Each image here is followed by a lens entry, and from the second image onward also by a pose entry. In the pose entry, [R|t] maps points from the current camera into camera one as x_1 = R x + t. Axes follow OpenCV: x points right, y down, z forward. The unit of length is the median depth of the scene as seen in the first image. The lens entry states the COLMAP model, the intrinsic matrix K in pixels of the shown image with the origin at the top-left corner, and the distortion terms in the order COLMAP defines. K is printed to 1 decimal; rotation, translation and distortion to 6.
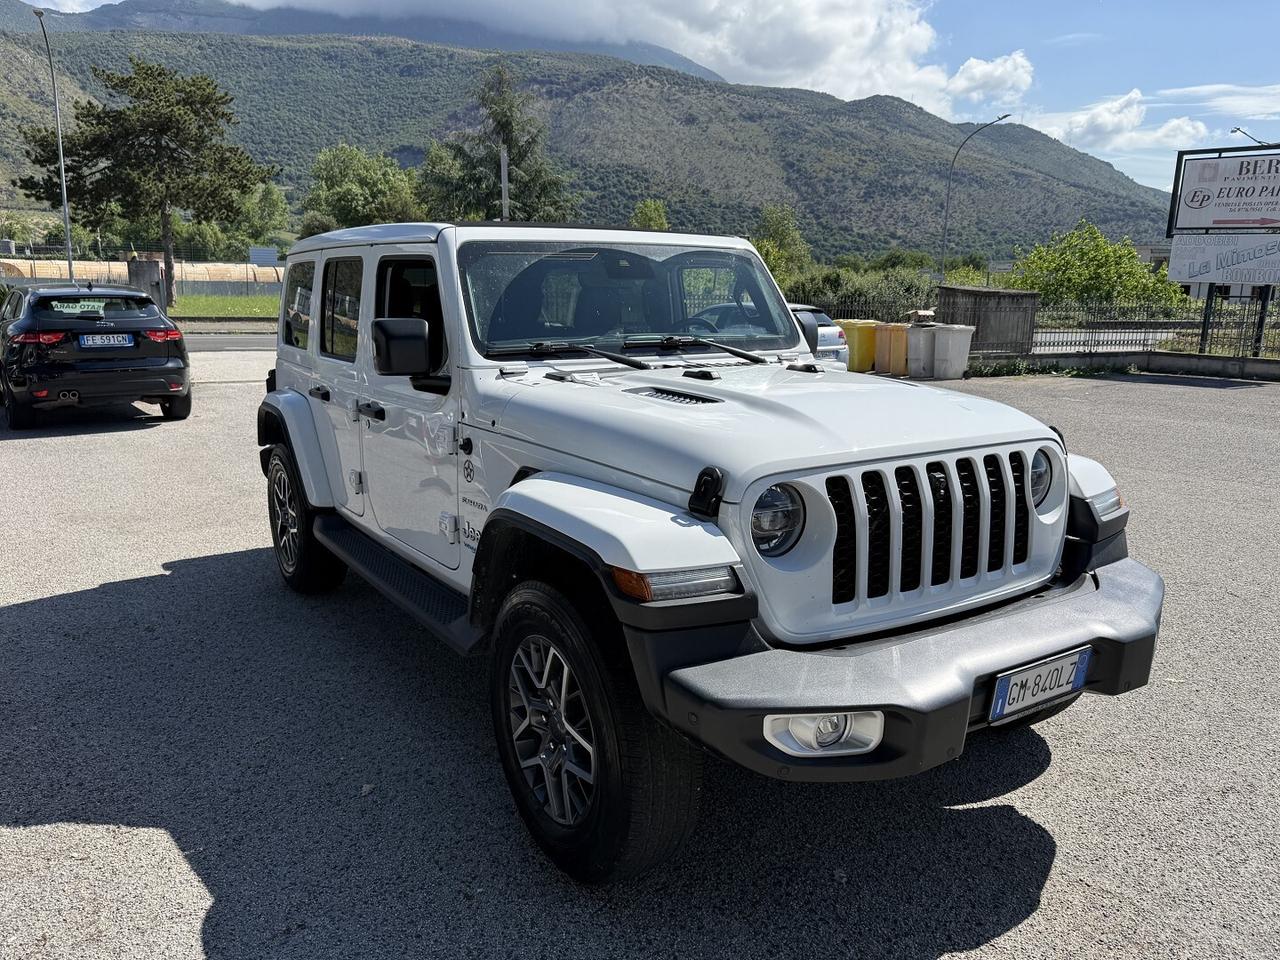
lens RADIAL K [[986.1, 0, 631.6], [0, 986.1, 478.3], [0, 0, 1]] dist [0.035076, -0.044398]
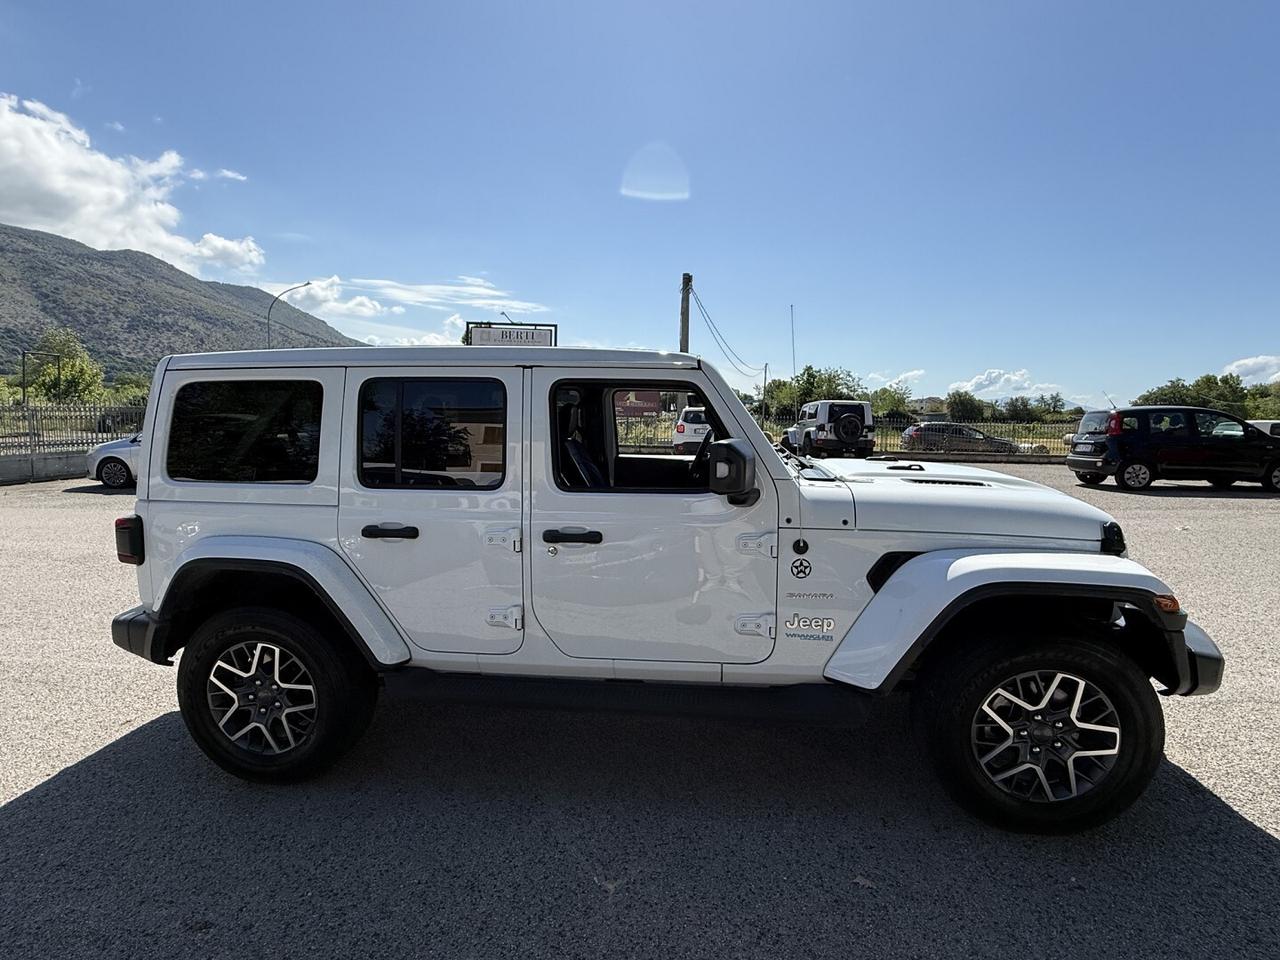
lens RADIAL K [[660.0, 0, 633.8], [0, 660.0, 479.5], [0, 0, 1]] dist [-0.003780, 0.000528]
pose [[0.629054, -0.090101, 0.772122, -0.156973], [0.145326, 0.989379, -0.002945, -0.024484], [-0.763656, 0.114062, 0.635468, 0.117217]]
